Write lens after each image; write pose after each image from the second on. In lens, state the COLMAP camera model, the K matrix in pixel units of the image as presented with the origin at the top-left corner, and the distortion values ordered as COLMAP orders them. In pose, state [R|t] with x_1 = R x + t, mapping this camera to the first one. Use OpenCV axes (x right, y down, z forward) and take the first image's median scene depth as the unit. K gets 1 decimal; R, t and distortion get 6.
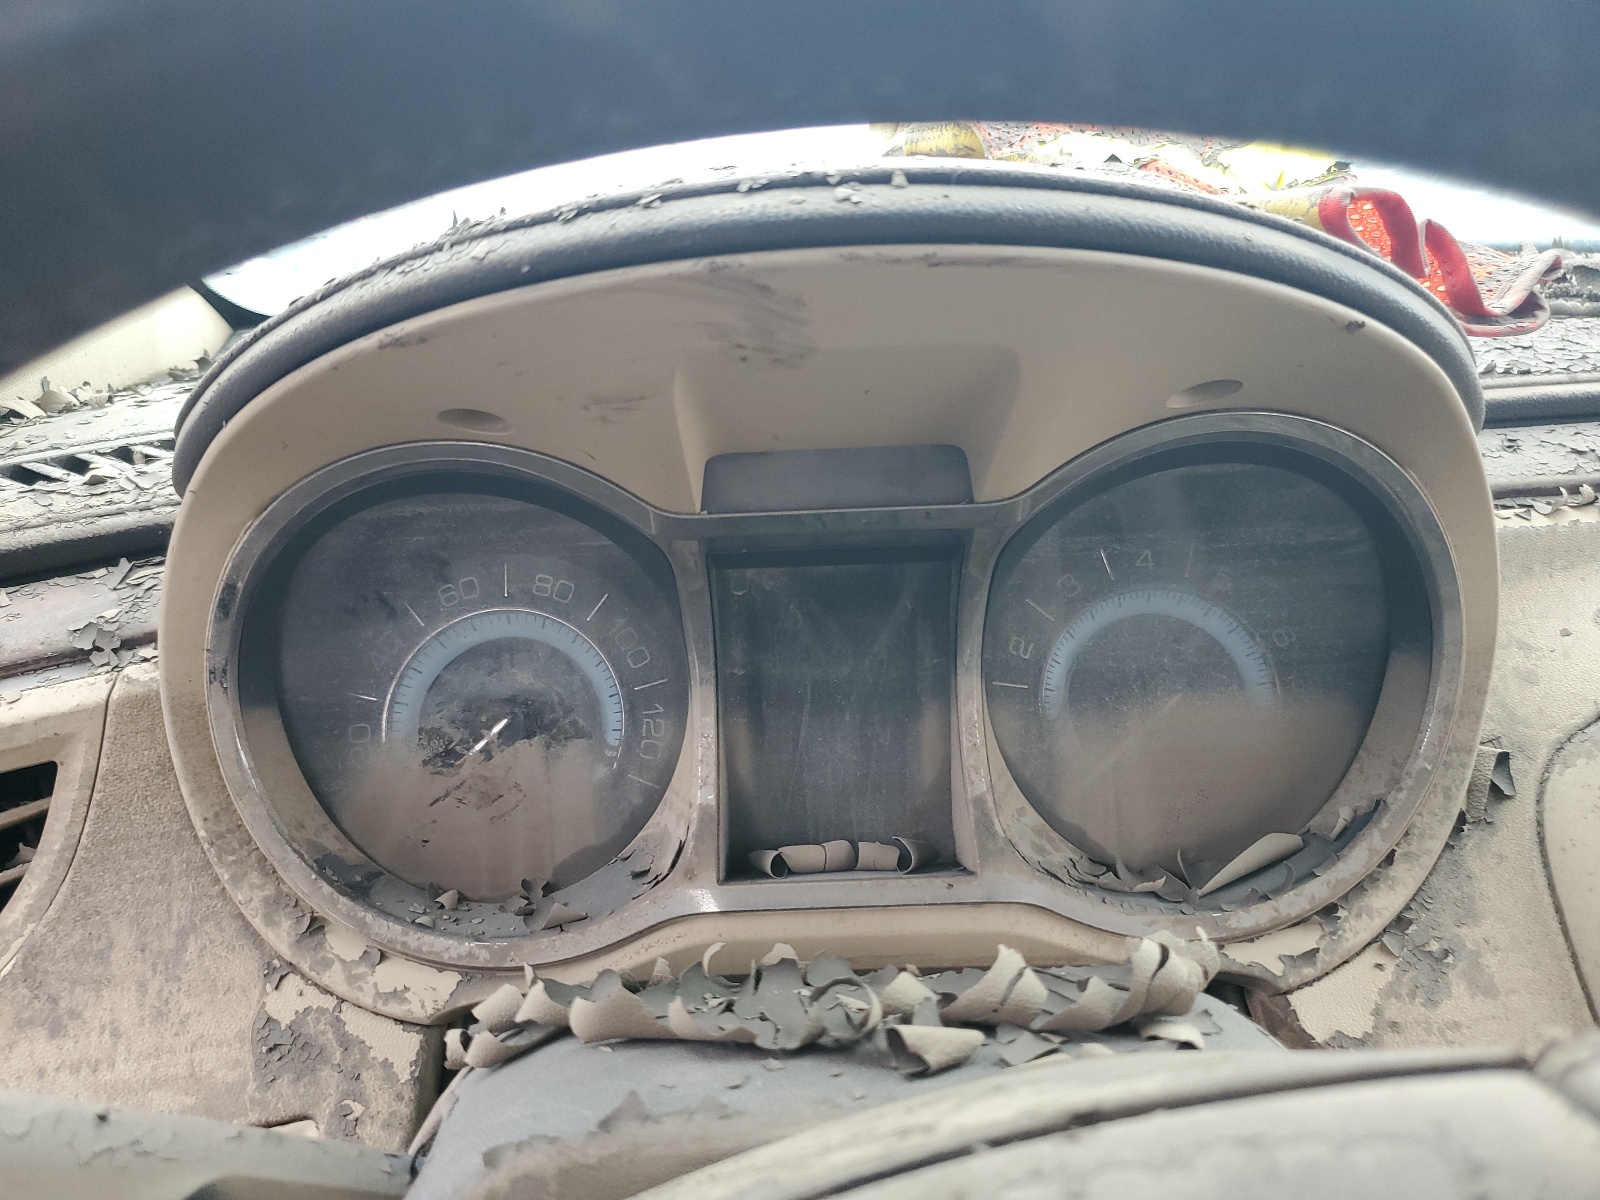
lens RADIAL K [[1198.5, 0, 801.3], [0, 1198.5, 599.6], [0, 0, 1]] dist [-0.035096, -0.004418]
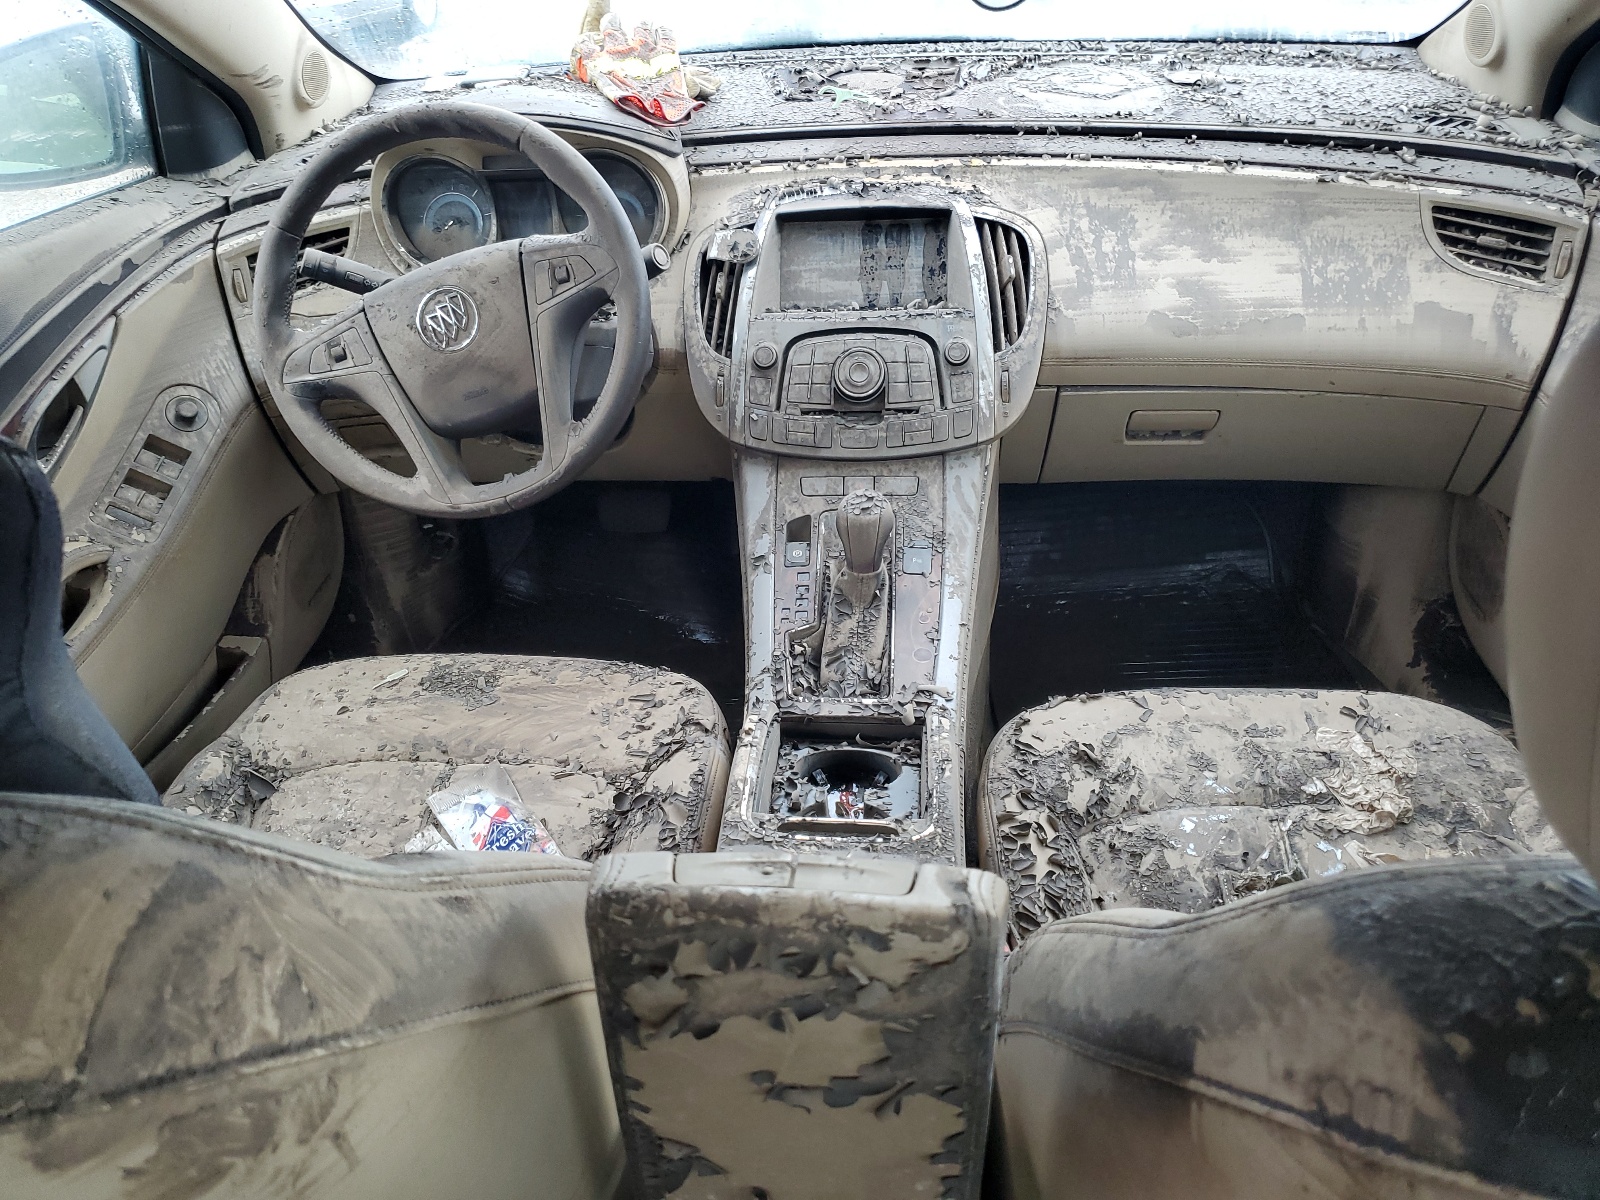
lens RADIAL K [[1198.5, 0, 800.1], [0, 1198.5, 601.4], [0, 0, 1]] dist [-0.035096, -0.004418]
pose [[0.992046, 0.057551, -0.111951, 1.519865], [-0.023028, 0.957330, 0.288079, 0.152156], [0.123753, -0.283210, 0.951040, -3.210963]]
